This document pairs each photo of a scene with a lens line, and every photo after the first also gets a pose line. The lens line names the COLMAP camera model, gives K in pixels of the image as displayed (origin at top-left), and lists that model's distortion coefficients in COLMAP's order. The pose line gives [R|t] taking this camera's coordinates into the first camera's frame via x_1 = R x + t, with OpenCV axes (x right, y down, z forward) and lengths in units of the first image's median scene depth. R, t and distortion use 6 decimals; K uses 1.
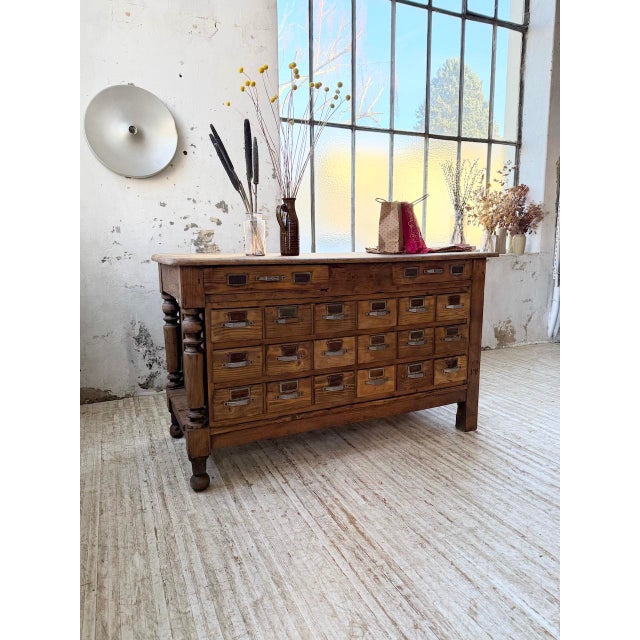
lens RADIAL K [[450.0, 0, 320.4], [0, 450.0, 318.2], [0, 0, 1]] dist [0.030653, -0.049797]
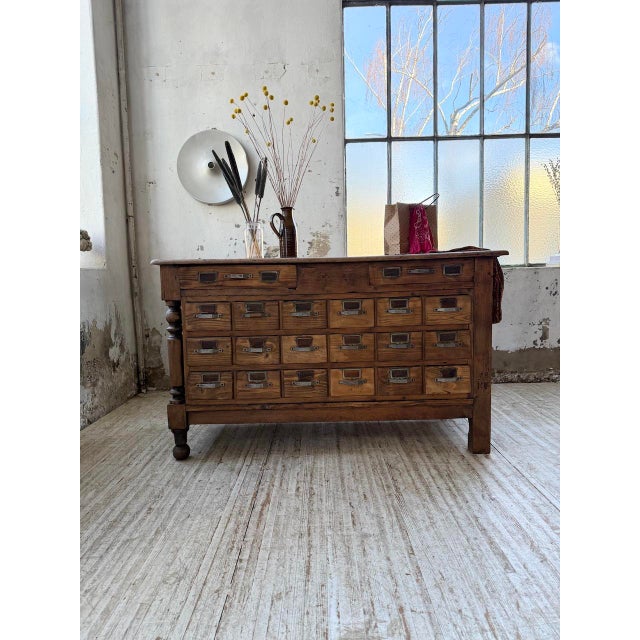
lens RADIAL K [[450.0, 0, 320.4], [0, 450.0, 318.2], [0, 0, 1]] dist [0.030653, -0.049797]
pose [[0.907410, 0.021375, -0.419703, 0.489045], [-0.048950, 0.997284, -0.055039, 0.059757], [0.417386, 0.070487, 0.905991, 0.066261]]
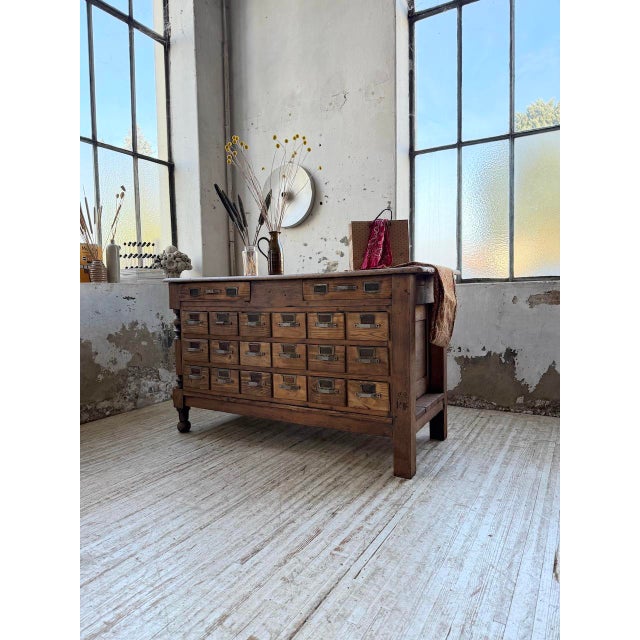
lens RADIAL K [[450.0, 0, 320.4], [0, 450.0, 318.2], [0, 0, 1]] dist [0.030653, -0.049797]
pose [[0.570591, 0.044176, -0.820046, 1.095995], [-0.115165, 0.992989, -0.026640, -0.006704], [0.813120, 0.109641, 0.571678, 0.429435]]
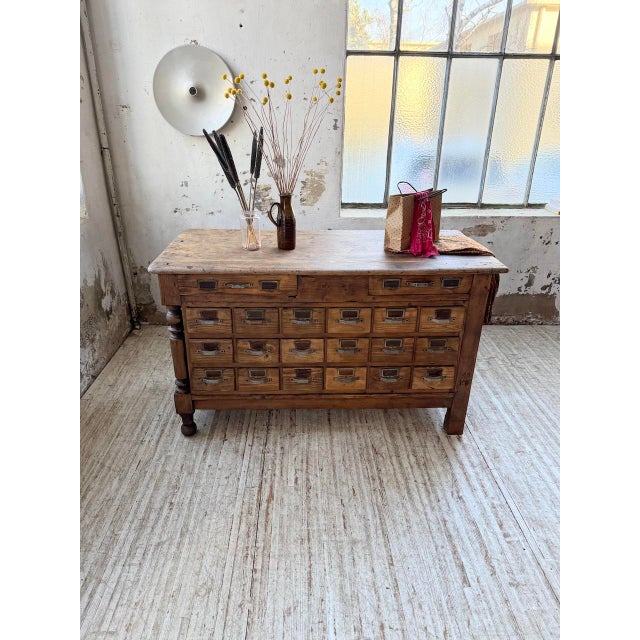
lens RADIAL K [[455.0, 0, 318.0], [0, 455.0, 317.3], [0, 0, 1]] dist [0.045610, -0.073619]
pose [[0.920767, 0.179225, -0.346505, 0.425863], [-0.082698, 0.957707, 0.275607, -0.302452], [0.381246, -0.225115, 0.896647, 0.038261]]
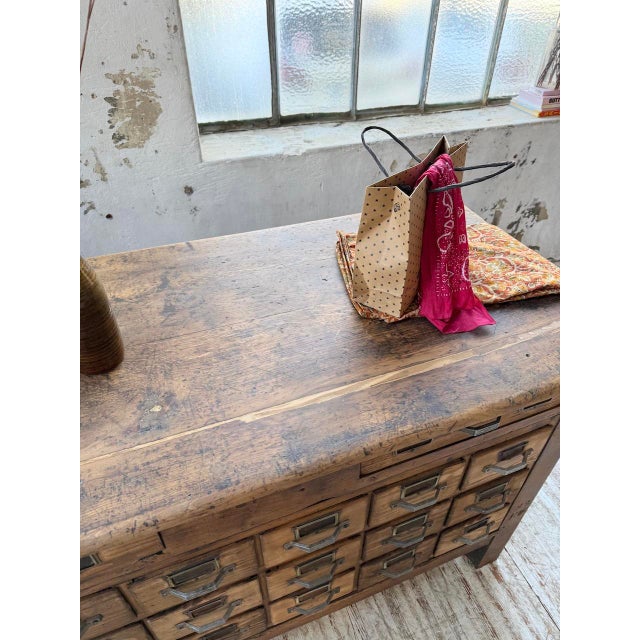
lens RADIAL K [[458.7, 0, 322.8], [0, 458.7, 321.0], [0, 0, 1]] dist [-0.003606, -0.001983]
pose [[0.997501, 0.063176, -0.031641, 0.136282], [-0.038222, 0.859106, 0.510369, -0.394348], [0.059426, -0.507884, 0.859373, 0.744405]]
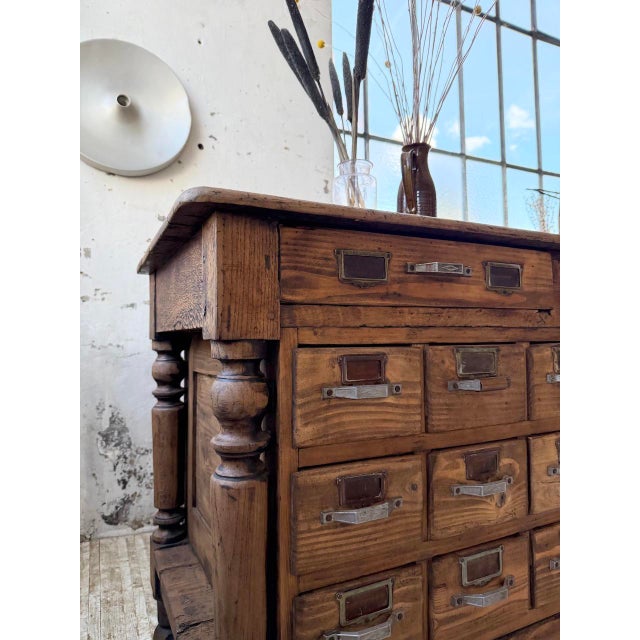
lens RADIAL K [[455.0, 0, 318.0], [0, 455.0, 317.3], [0, 0, 1]] dist [0.045610, -0.073619]
pose [[0.999925, -0.006769, 0.010176, -0.194645], [0.008666, 0.979796, -0.199814, 0.024101], [-0.008618, 0.199887, 0.979781, 0.556825]]
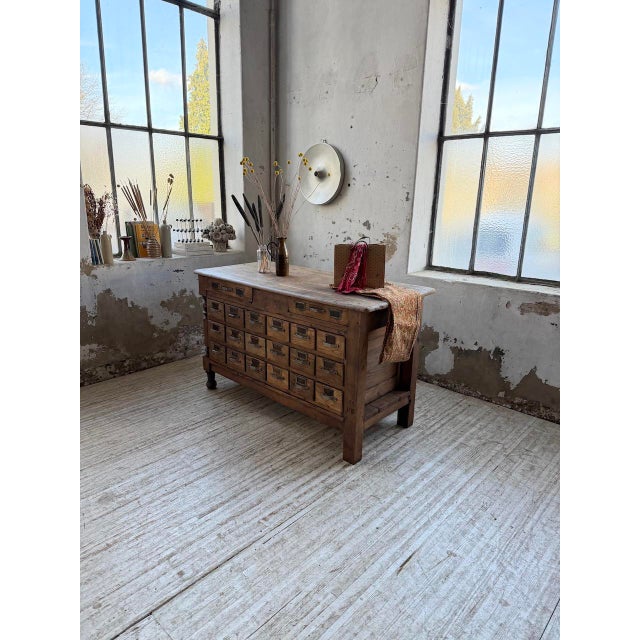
lens RADIAL K [[447.3, 0, 322.2], [0, 447.3, 318.5], [0, 0, 1]] dist [0.063740, -0.103529]
pose [[0.383853, 0.258626, -0.886436, 1.393279], [-0.170701, 0.963305, 0.207135, -0.349302], [0.907479, 0.071806, 0.413915, 0.561847]]
